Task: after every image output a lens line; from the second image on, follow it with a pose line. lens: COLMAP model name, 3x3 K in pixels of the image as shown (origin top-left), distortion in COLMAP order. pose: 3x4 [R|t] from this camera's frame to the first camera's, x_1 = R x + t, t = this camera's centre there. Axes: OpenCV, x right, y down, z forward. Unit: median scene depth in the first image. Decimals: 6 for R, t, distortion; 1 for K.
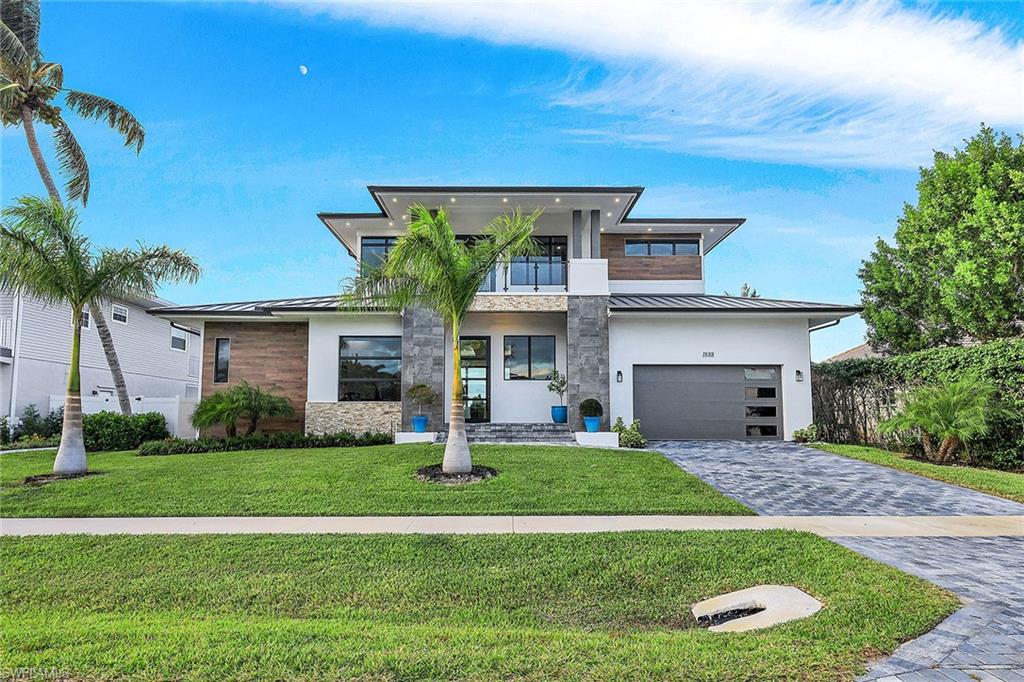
lens RADIAL K [[483.2, 0, 512.0], [0, 483.2, 341.0], [0, 0, 1]] dist [-0.001457, 0.000072]
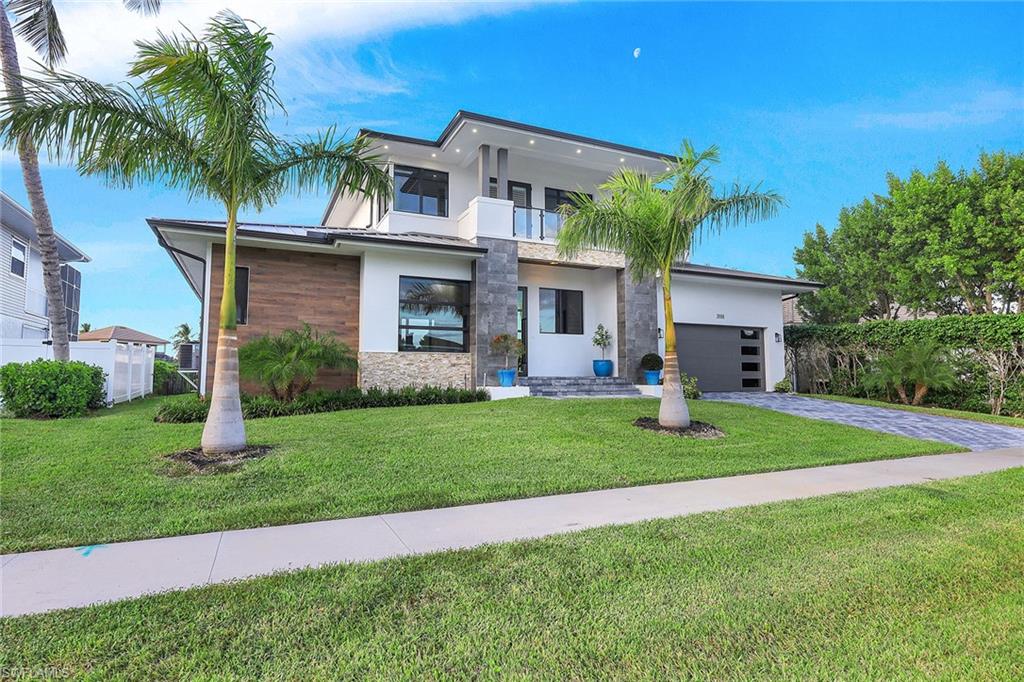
lens RADIAL K [[547.4, 0, 509.4], [0, 547.4, 319.5], [0, 0, 1]] dist [0.000759, 0.000443]
pose [[0.914952, 0.042067, 0.401363, -0.556122], [-0.067548, 0.996485, 0.049540, 0.005736], [-0.397868, -0.072438, 0.914578, 0.029626]]
